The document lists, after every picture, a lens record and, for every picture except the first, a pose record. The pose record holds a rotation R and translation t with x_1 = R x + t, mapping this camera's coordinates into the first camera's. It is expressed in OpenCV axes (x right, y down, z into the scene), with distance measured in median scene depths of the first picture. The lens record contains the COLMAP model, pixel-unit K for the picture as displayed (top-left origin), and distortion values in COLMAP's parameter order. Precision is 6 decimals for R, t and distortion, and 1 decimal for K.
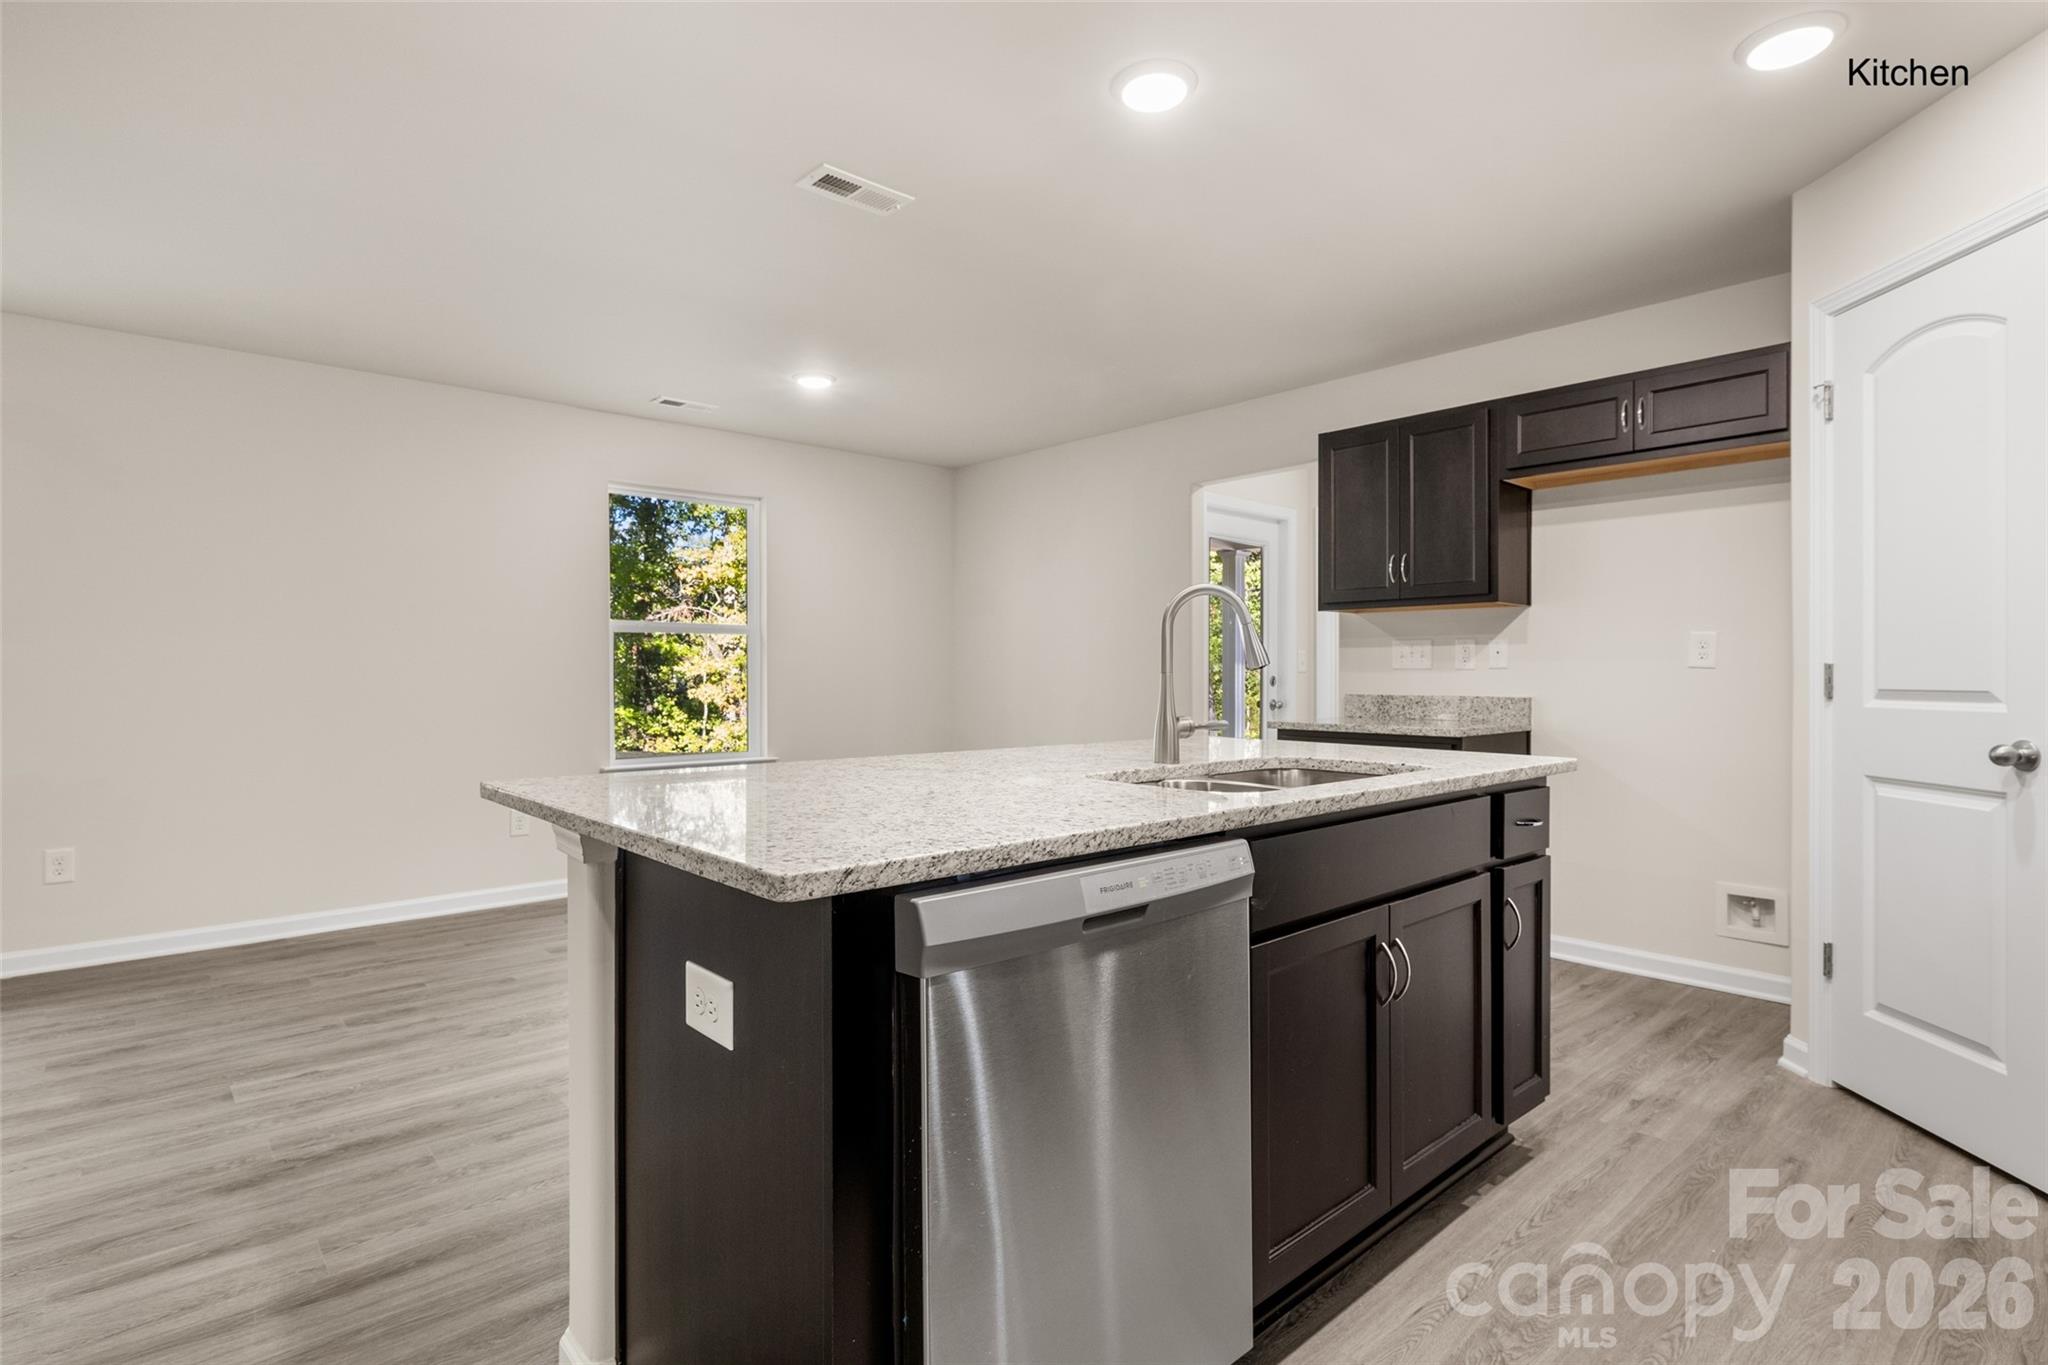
lens RADIAL K [[1021.7, 0, 1018.1], [0, 1021.7, 678.2], [0, 0, 1]] dist [-0.002778, 0.000193]
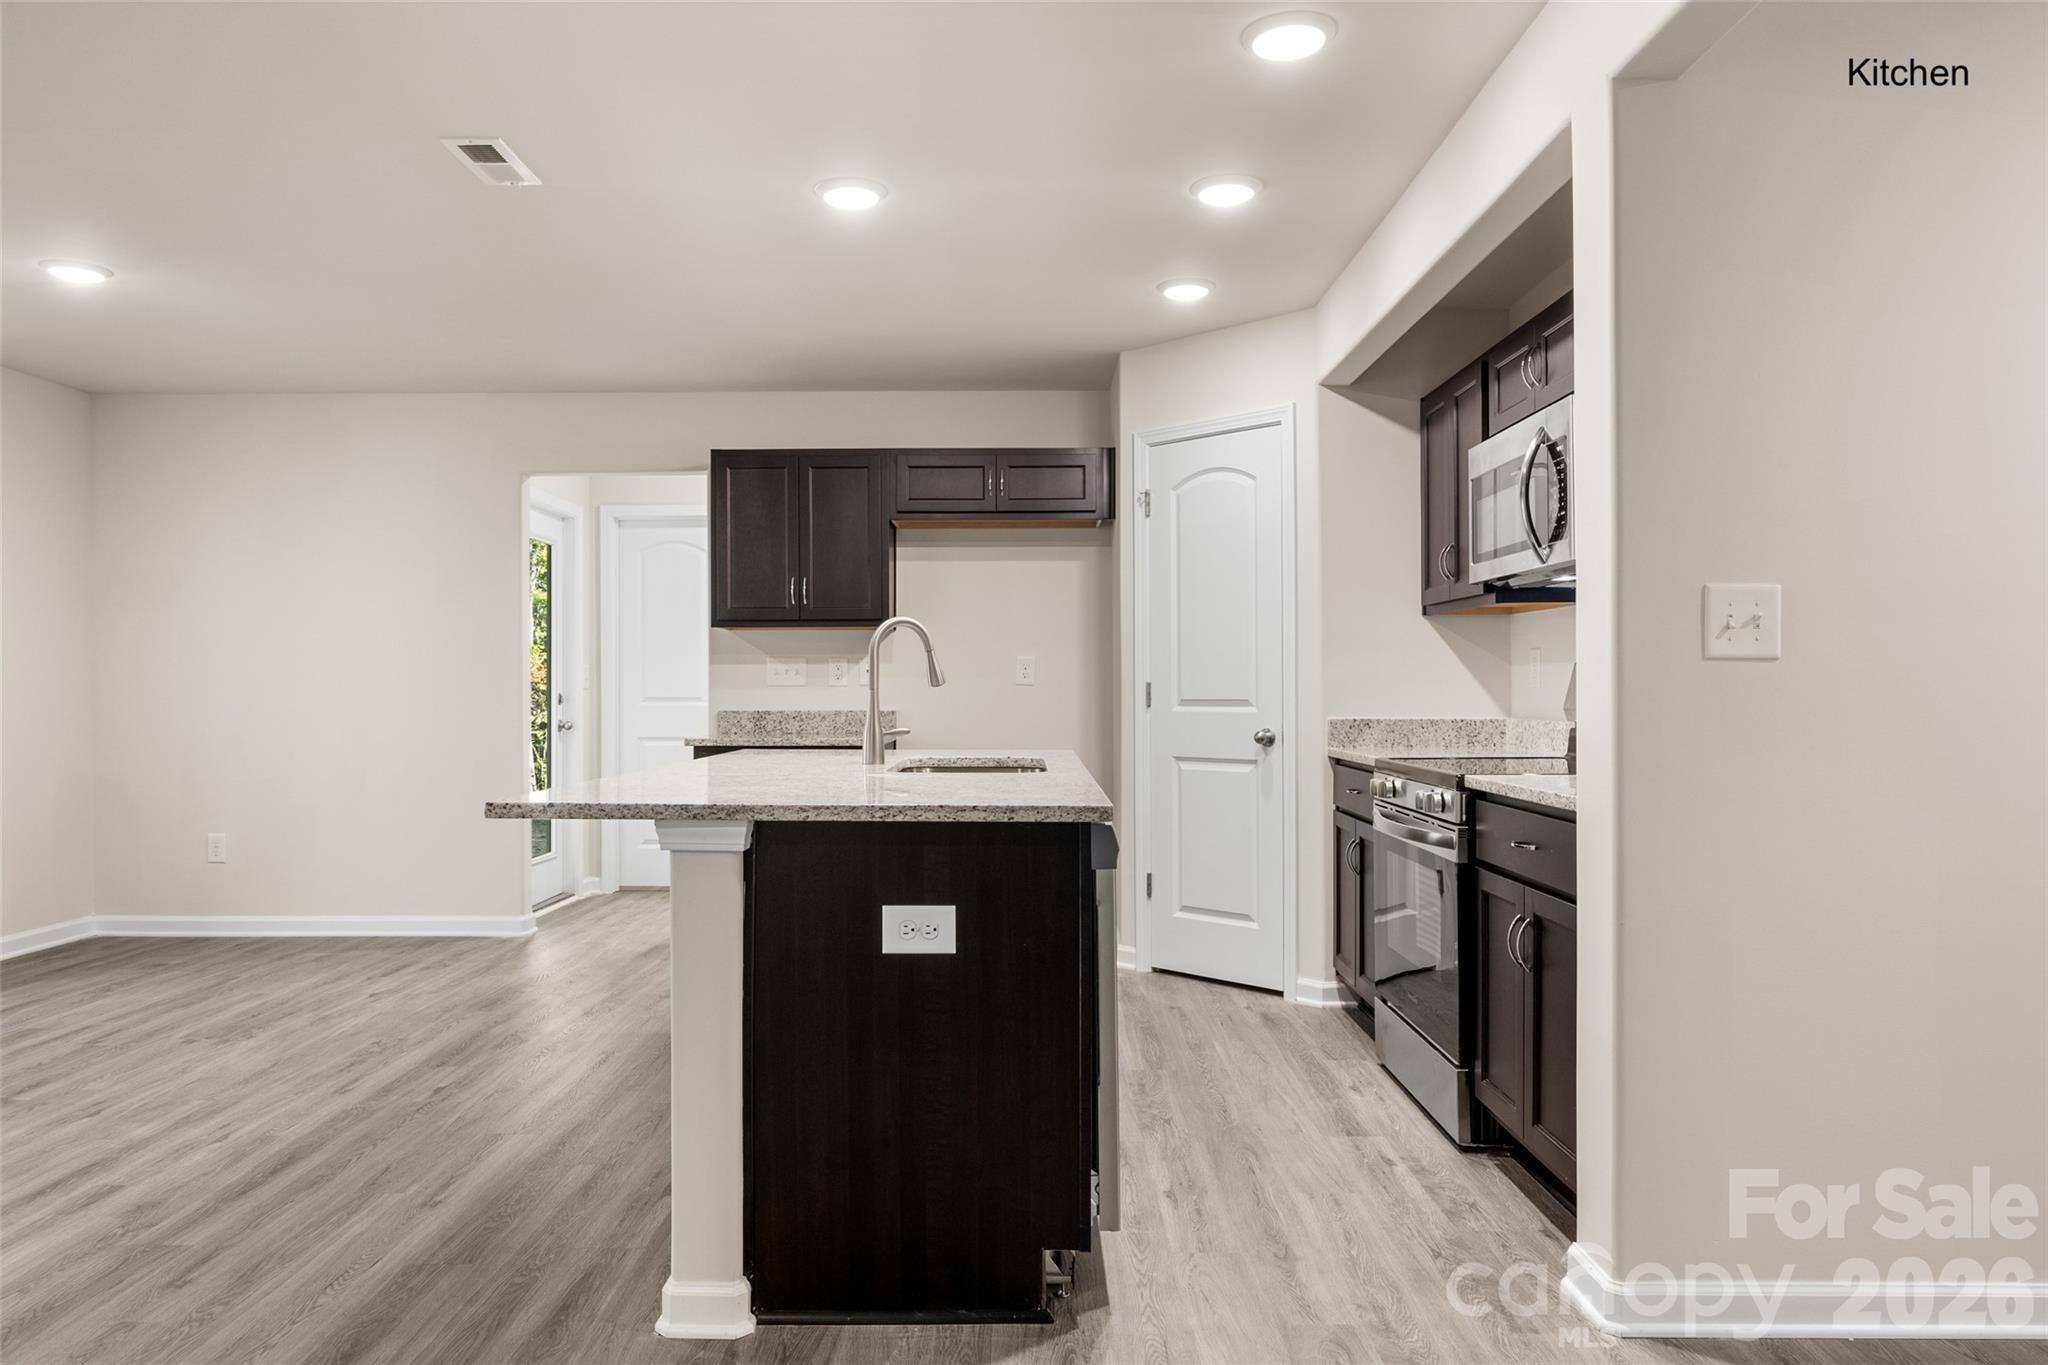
lens RADIAL K [[1341.3, 0, 1025.1], [0, 1341.3, 686.0], [0, 0, 1]] dist [-0.001970, 0.000299]
pose [[0.669509, 0.000174, 0.742804, -0.573604], [0.005500, 0.999971, -0.005192, -0.000175], [-0.742784, 0.007562, 0.669488, -0.120129]]
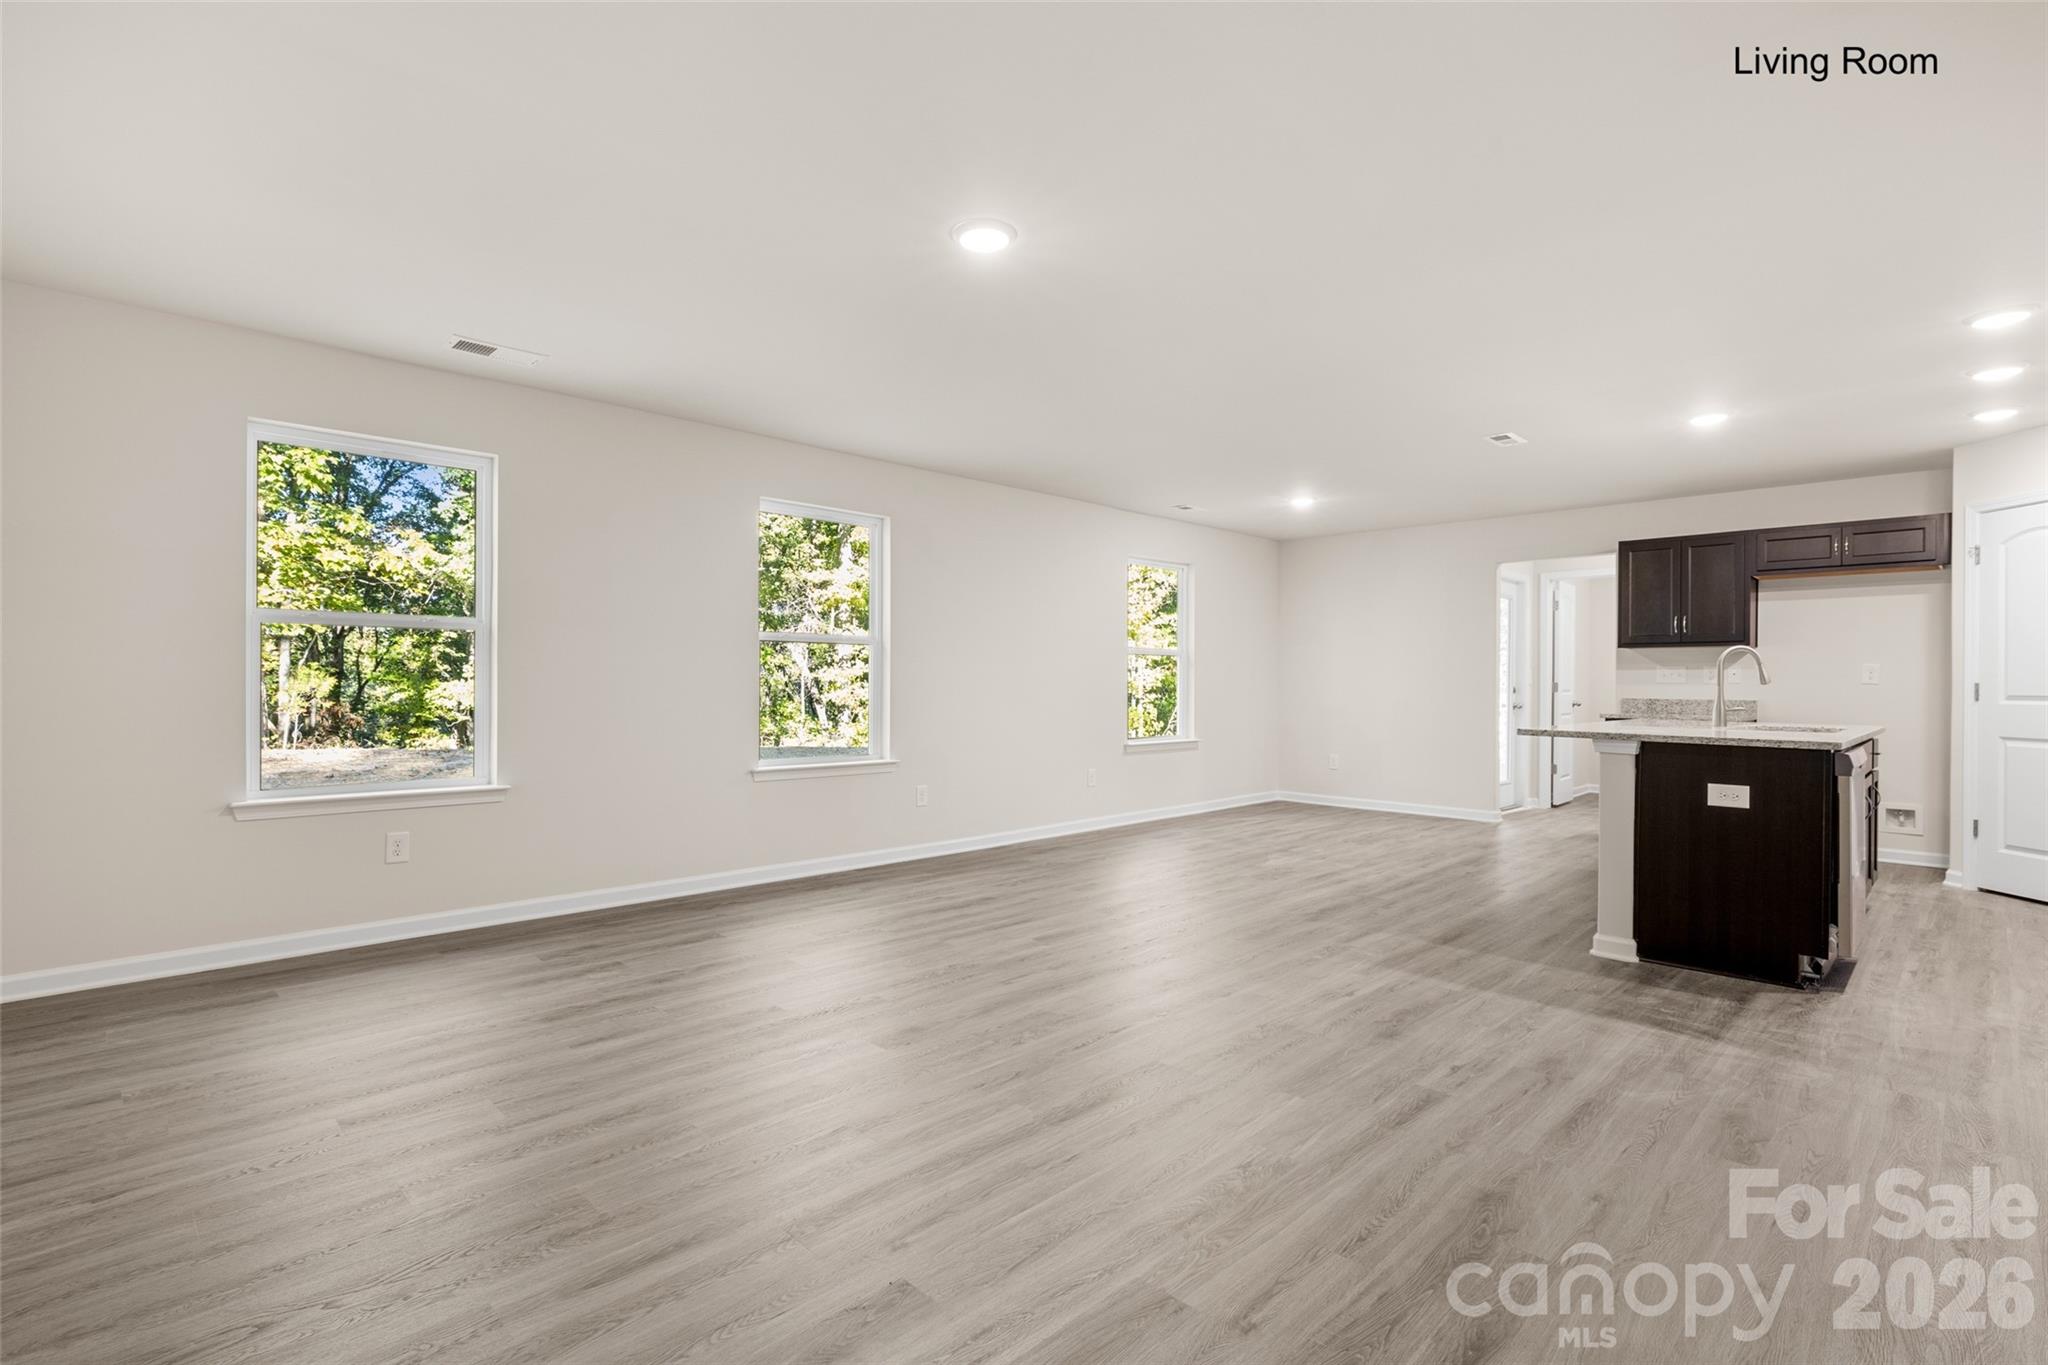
lens RADIAL K [[981.2, 0, 1000.5], [0, 981.2, 683.7], [0, 0, 1]] dist [-0.011177, 0.003615]
pose [[0.998850, 0.007419, 0.047362, -0.949503], [-0.007308, 0.999970, -0.002515, 0.004578], [-0.047379, 0.002166, 0.998875, -0.649293]]
